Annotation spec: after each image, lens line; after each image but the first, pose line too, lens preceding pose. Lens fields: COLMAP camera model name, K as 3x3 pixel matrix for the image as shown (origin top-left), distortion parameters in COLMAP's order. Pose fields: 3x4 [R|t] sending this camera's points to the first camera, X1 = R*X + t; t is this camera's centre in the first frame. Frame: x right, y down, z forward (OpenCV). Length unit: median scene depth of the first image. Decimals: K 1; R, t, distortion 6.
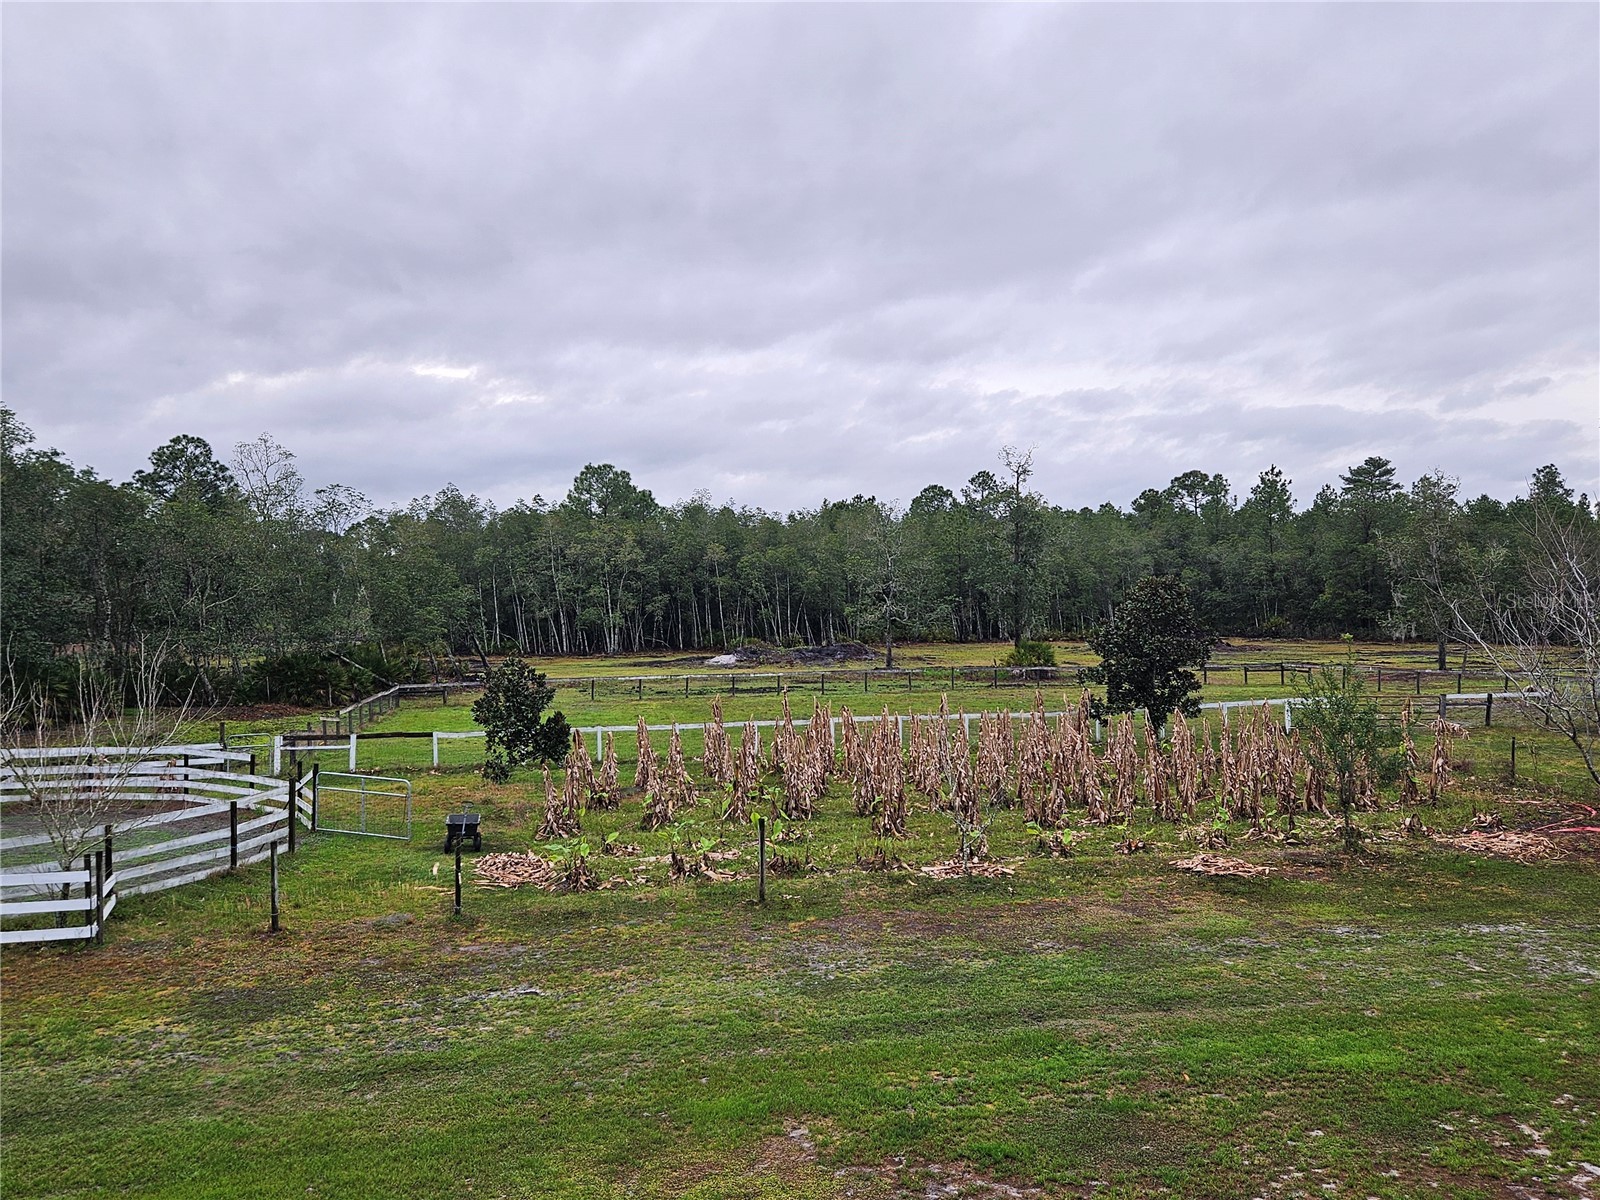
lens RADIAL K [[1342.1, 0, 800.7], [0, 1342.1, 618.4], [0, 0, 1]] dist [0.096029, -0.107635]
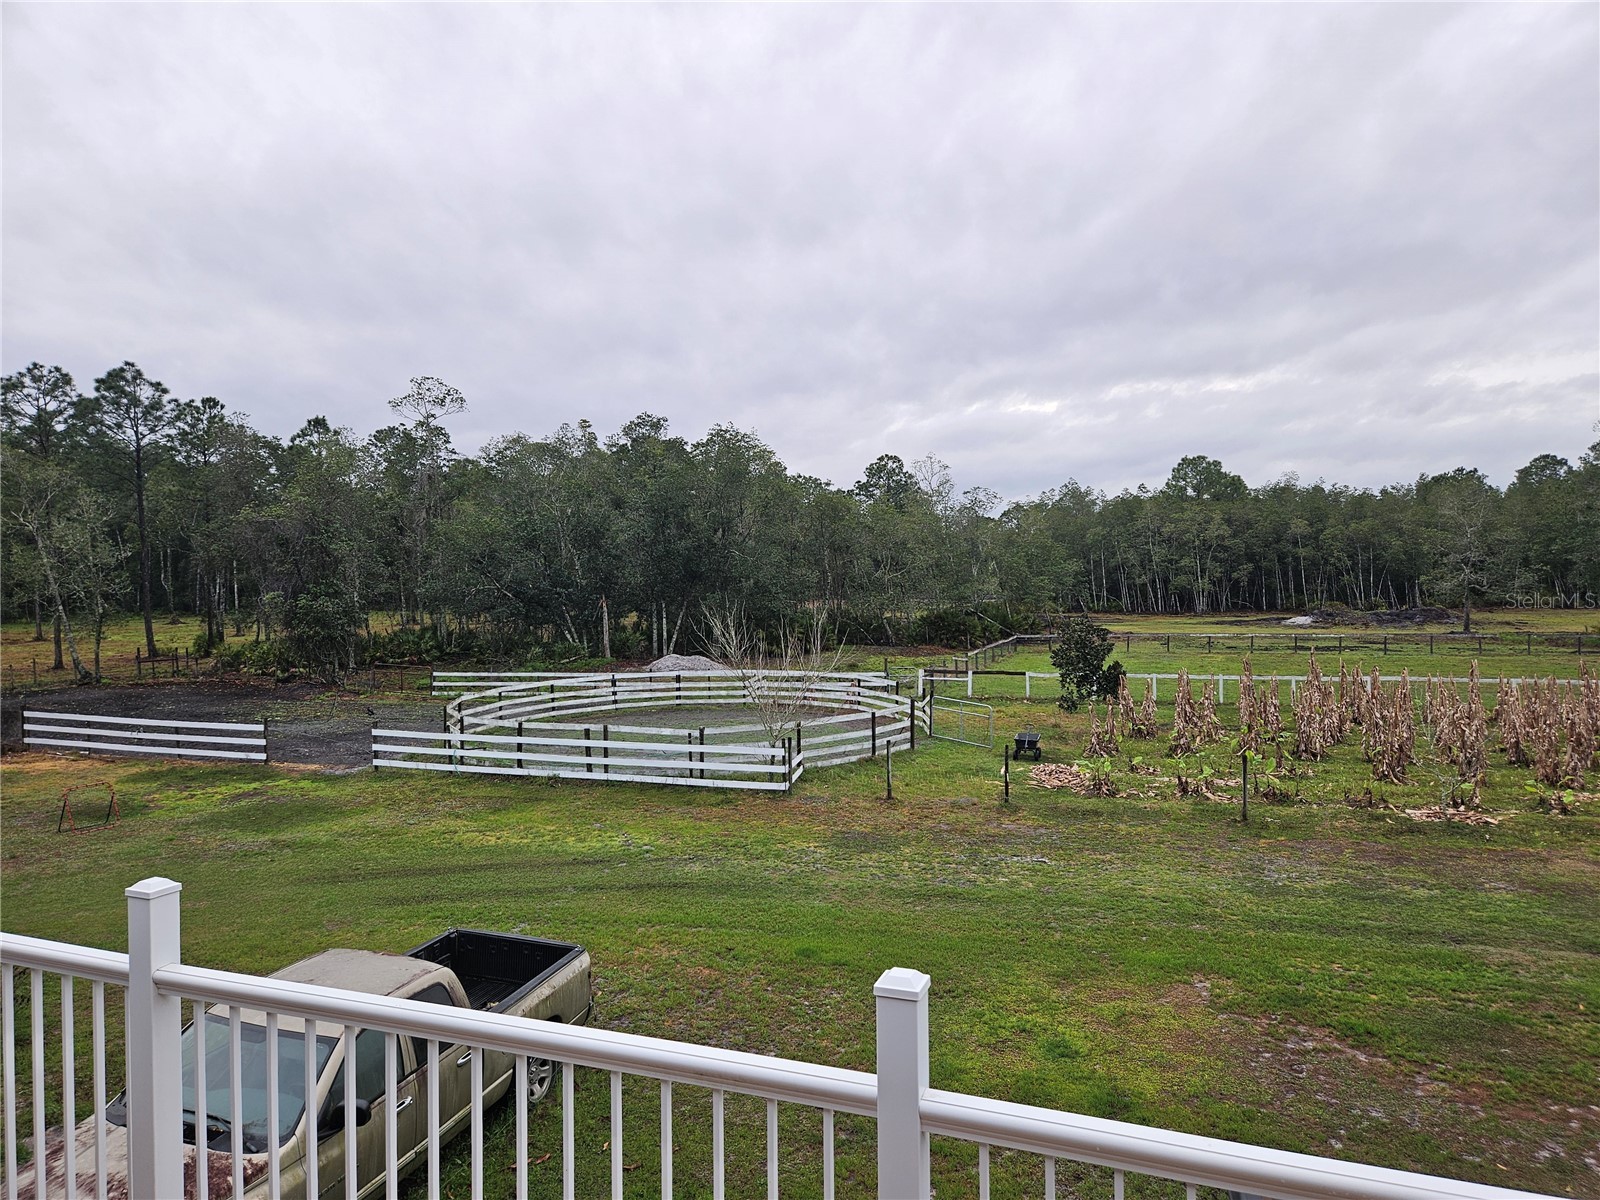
lens RADIAL K [[1070.7, 0, 800.0], [0, 1070.7, 600.0], [0, 0, 1]] dist [0.059874, -0.047564]
pose [[0.867172, 0.011721, -0.497870, 0.085949], [-0.002174, 0.999803, 0.019751, -0.011271], [0.498003, -0.016045, 0.867027, -0.059734]]
